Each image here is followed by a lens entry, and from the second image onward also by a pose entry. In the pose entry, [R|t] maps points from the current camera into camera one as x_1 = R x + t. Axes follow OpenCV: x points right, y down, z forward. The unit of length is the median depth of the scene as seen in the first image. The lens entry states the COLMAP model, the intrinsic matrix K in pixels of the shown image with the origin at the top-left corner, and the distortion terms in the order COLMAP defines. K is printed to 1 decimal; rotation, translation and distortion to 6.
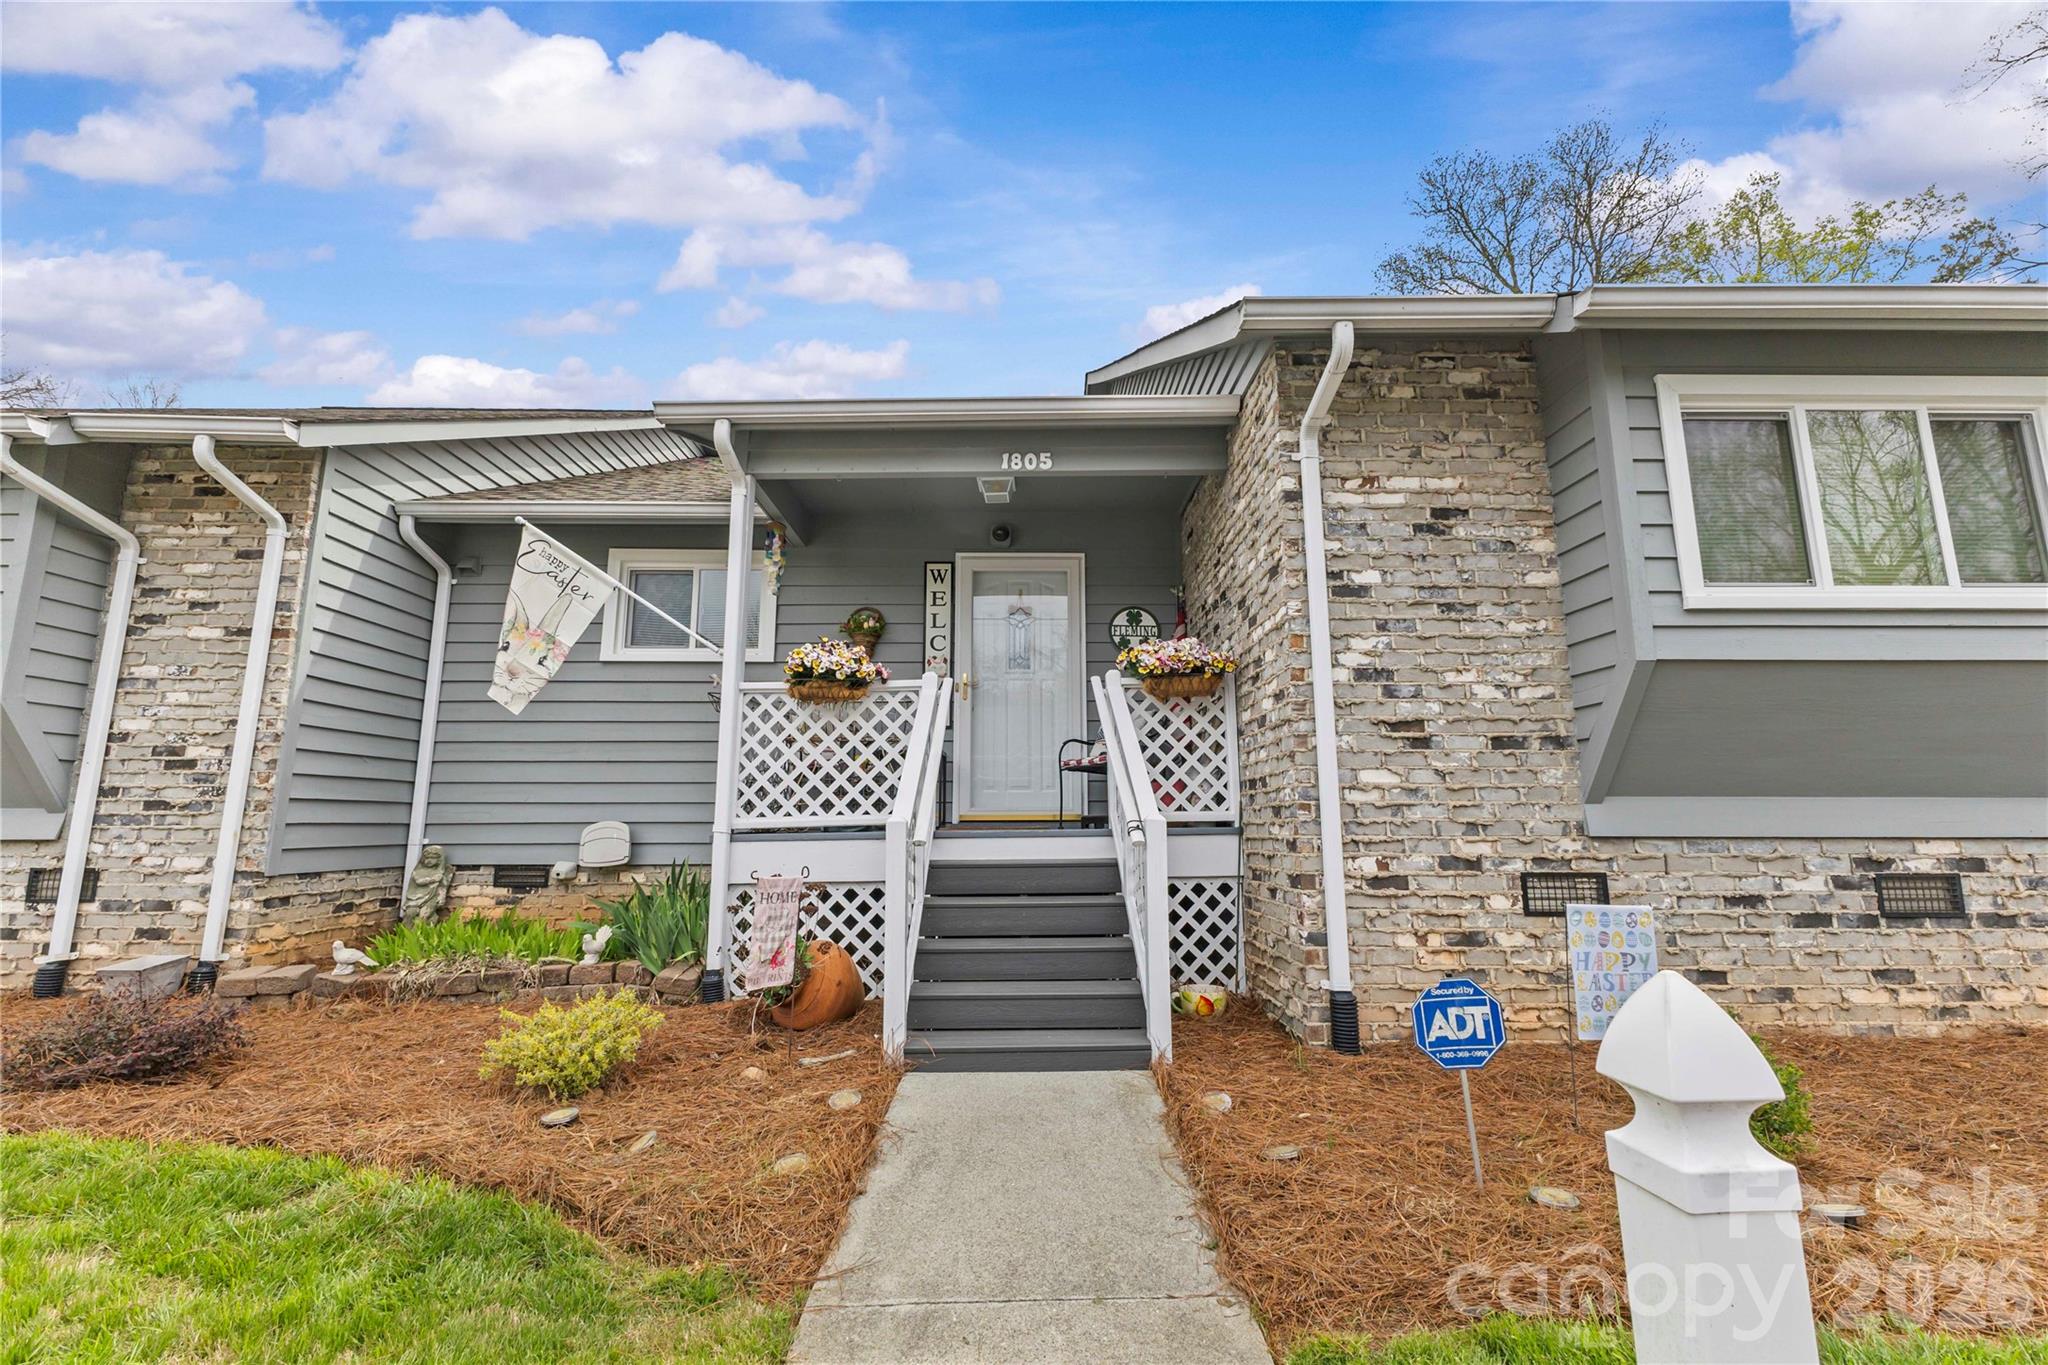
lens RADIAL K [[881.9, 0, 1026.1], [0, 881.9, 680.6], [0, 0, 1]] dist [0.010043, -0.003170]
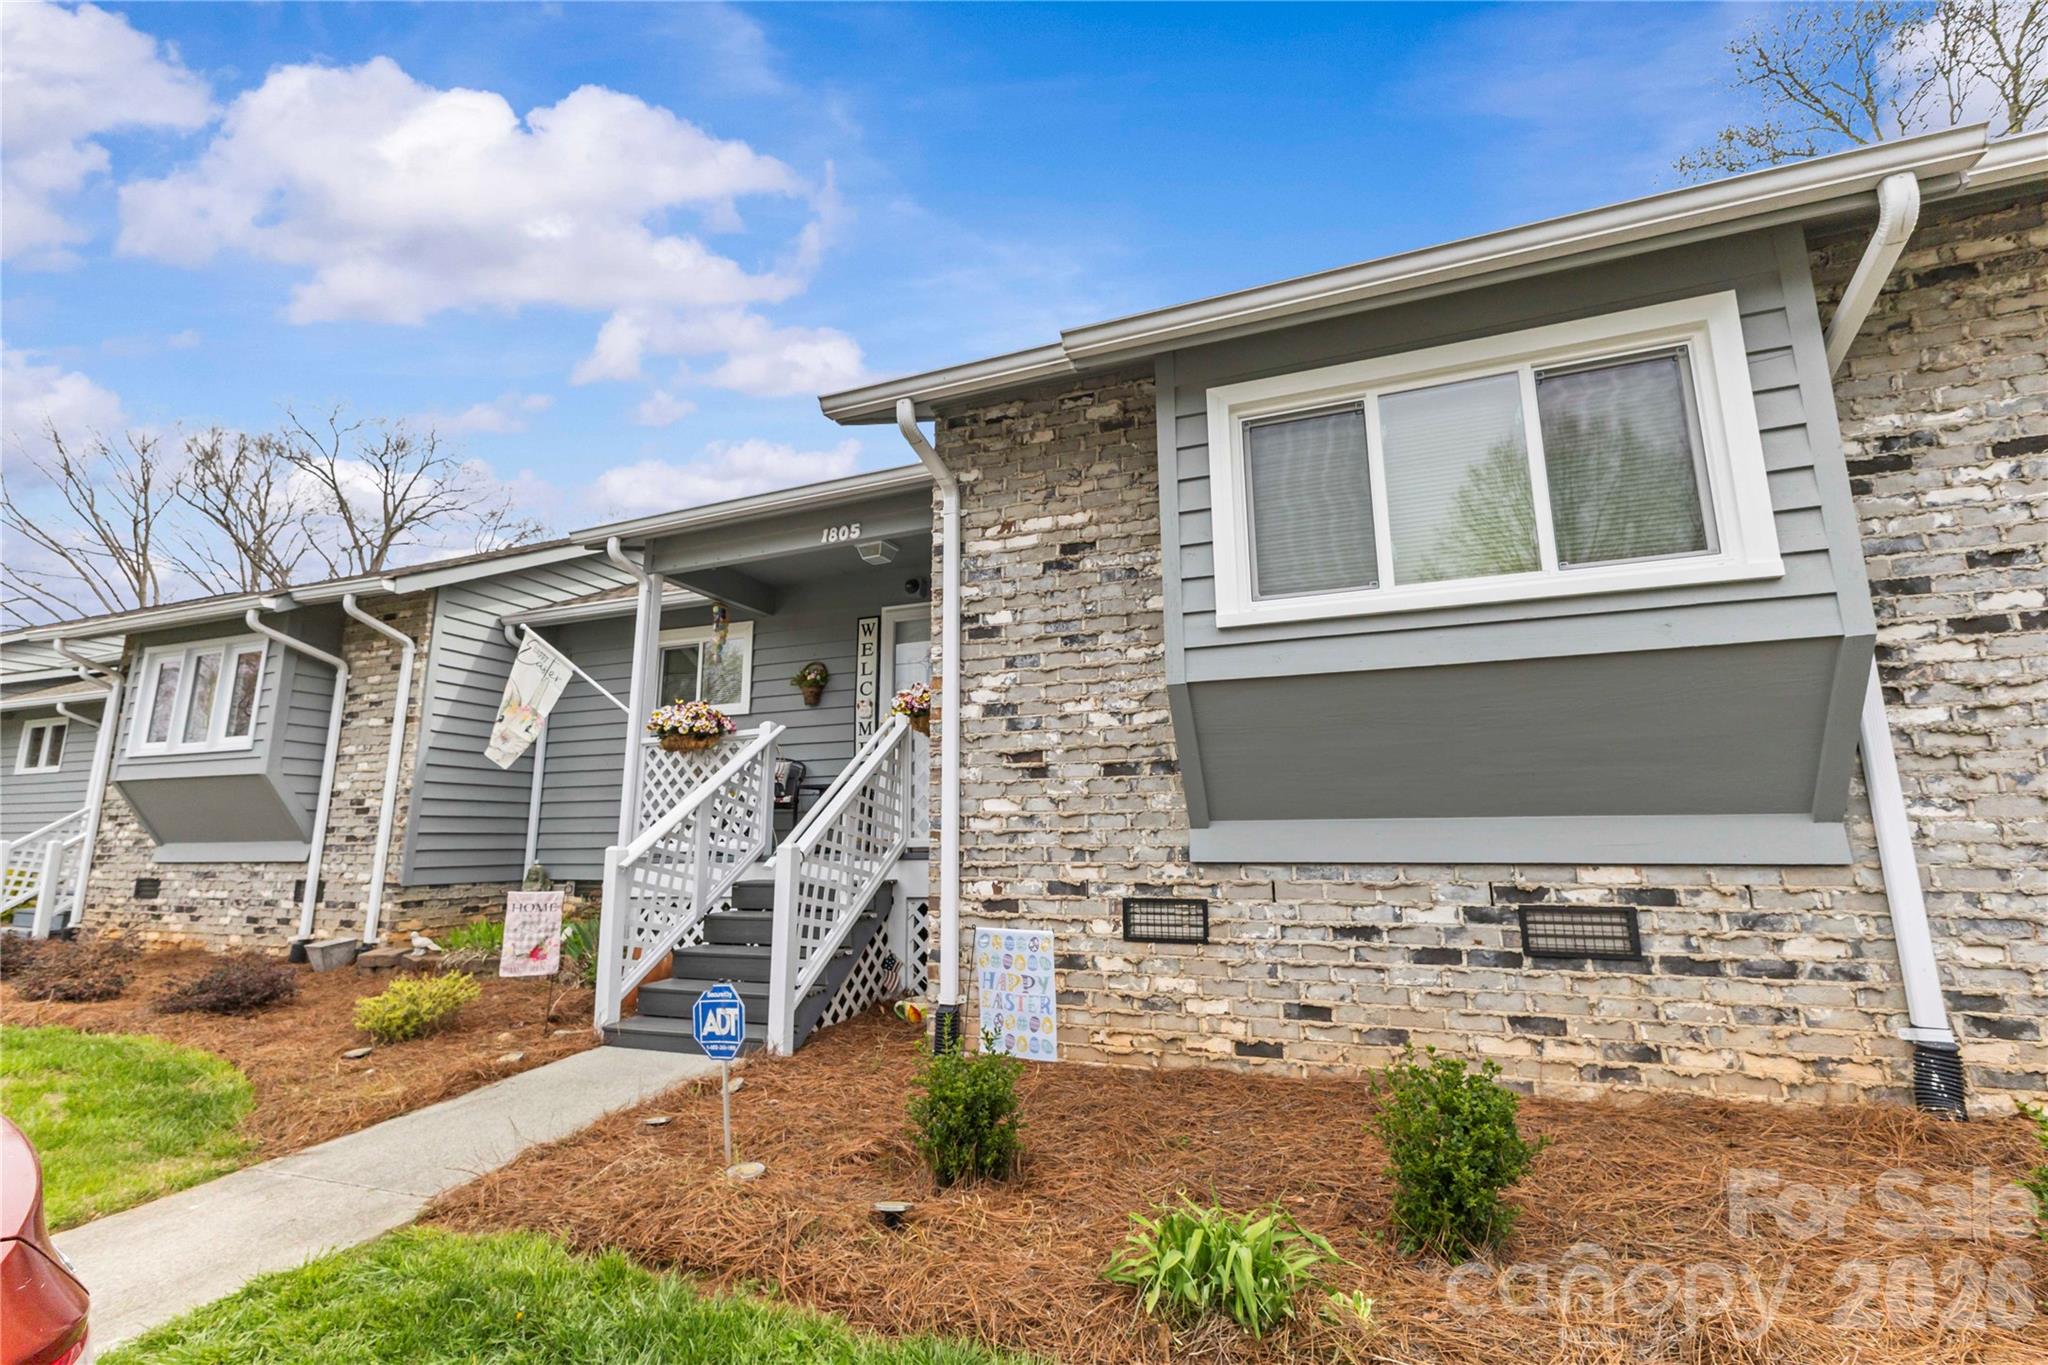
lens RADIAL K [[881.9, 0, 1026.0], [0, 881.9, 683.9], [0, 0, 1]] dist [0.010043, -0.003170]
pose [[0.928017, -0.071766, -0.365560, 0.720298], [0.066712, 0.997421, -0.026457, -0.006596], [0.366516, 0.000165, 0.930412, 0.016861]]
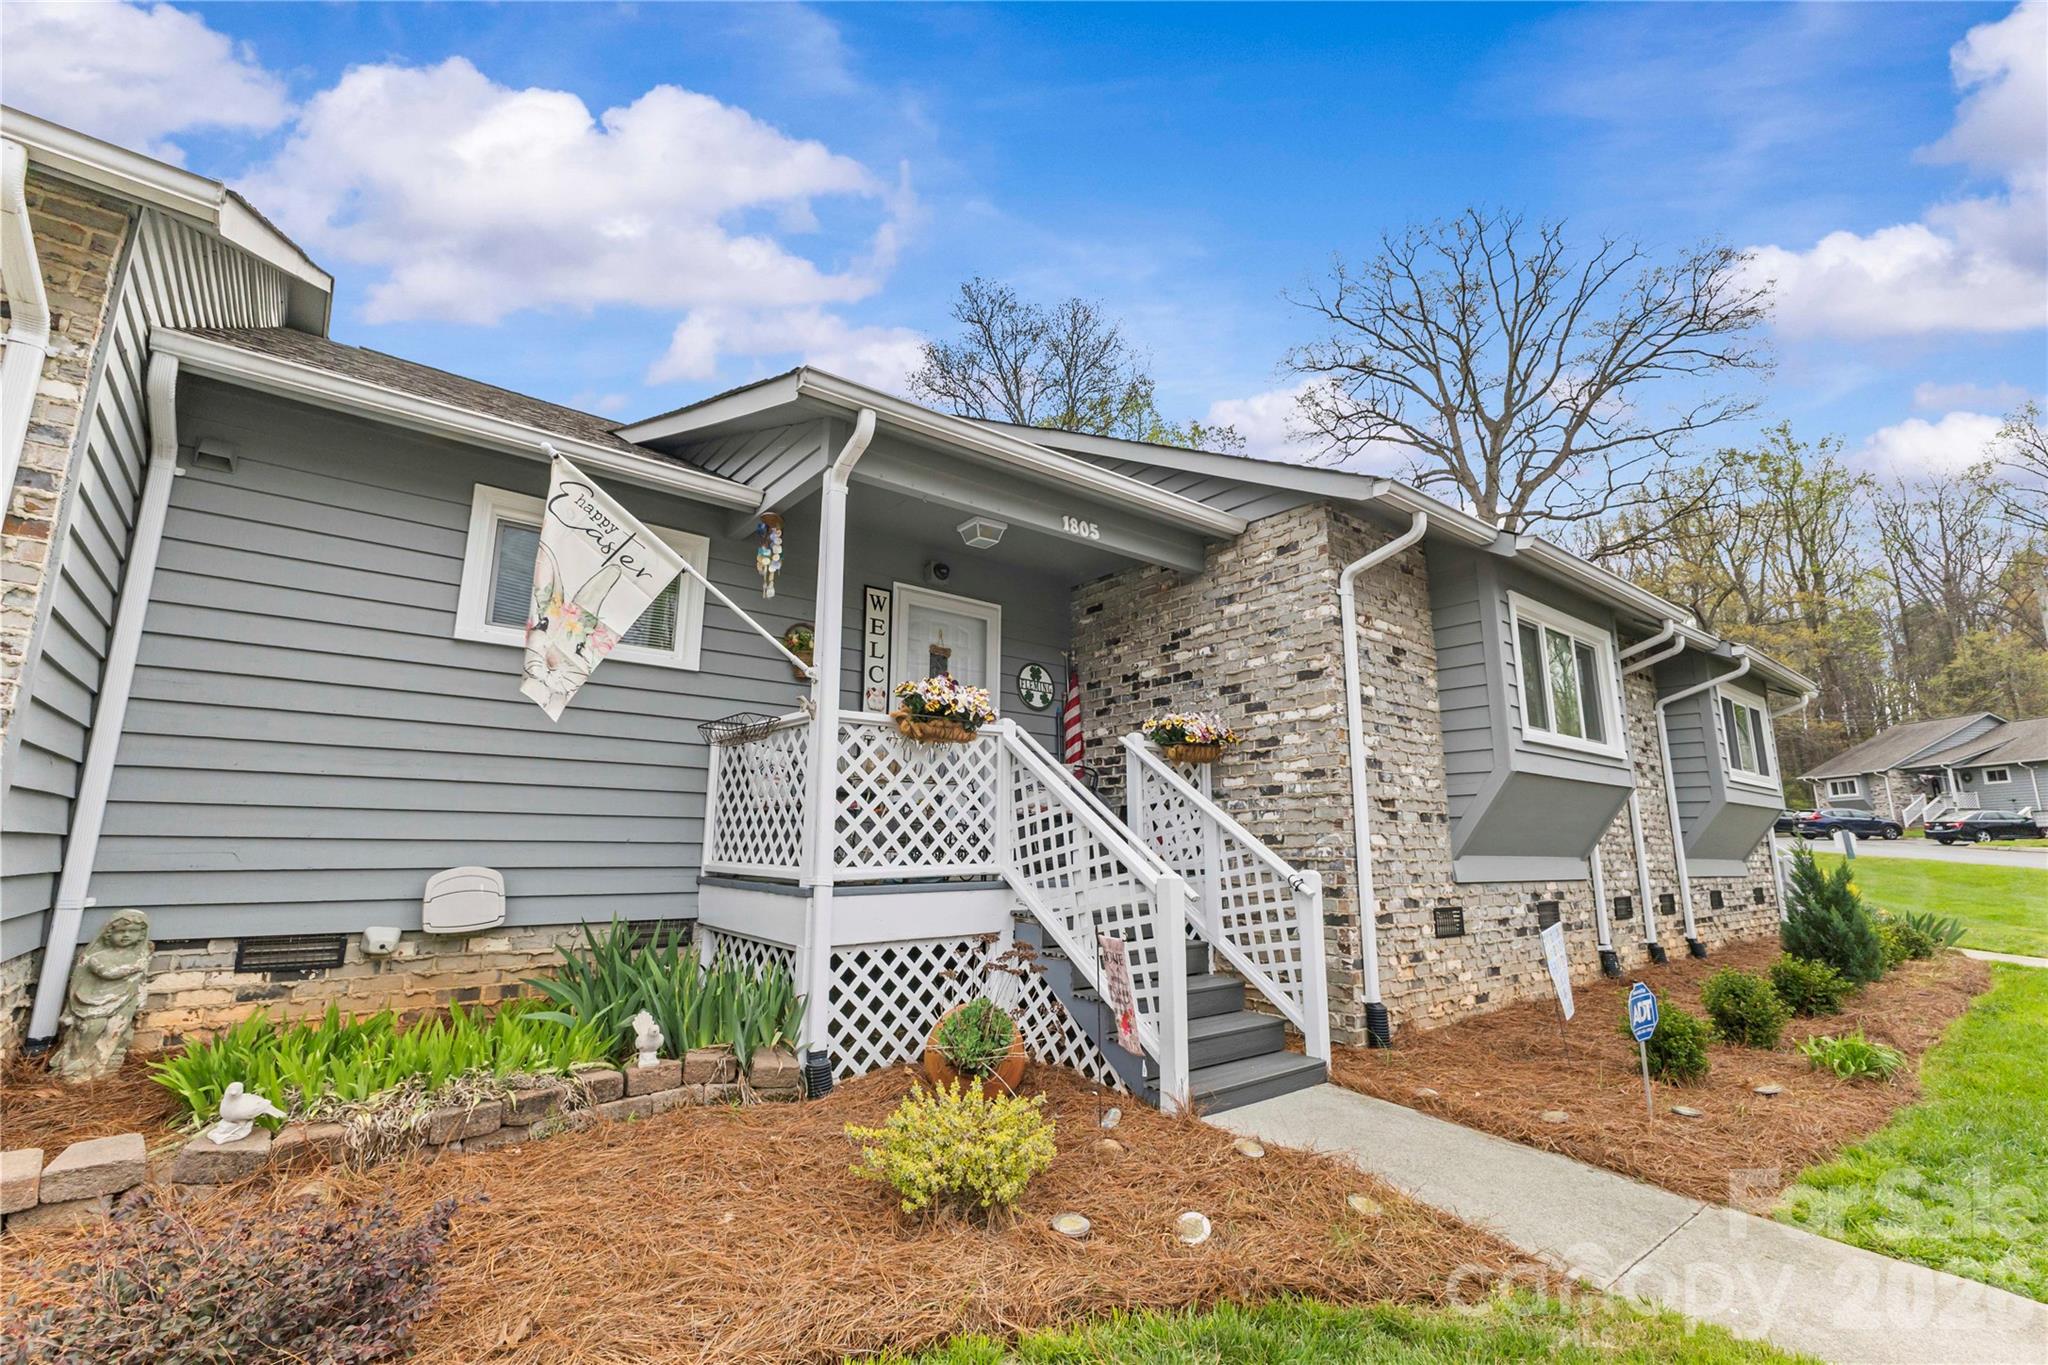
lens RADIAL K [[881.9, 0, 1032.2], [0, 881.9, 678.3], [0, 0, 1]] dist [0.010043, -0.003170]
pose [[0.786813, 0.126869, 0.604011, -0.755829], [-0.108389, 0.991839, -0.067136, 0.009846], [-0.607599, -0.012645, 0.794143, 0.216005]]
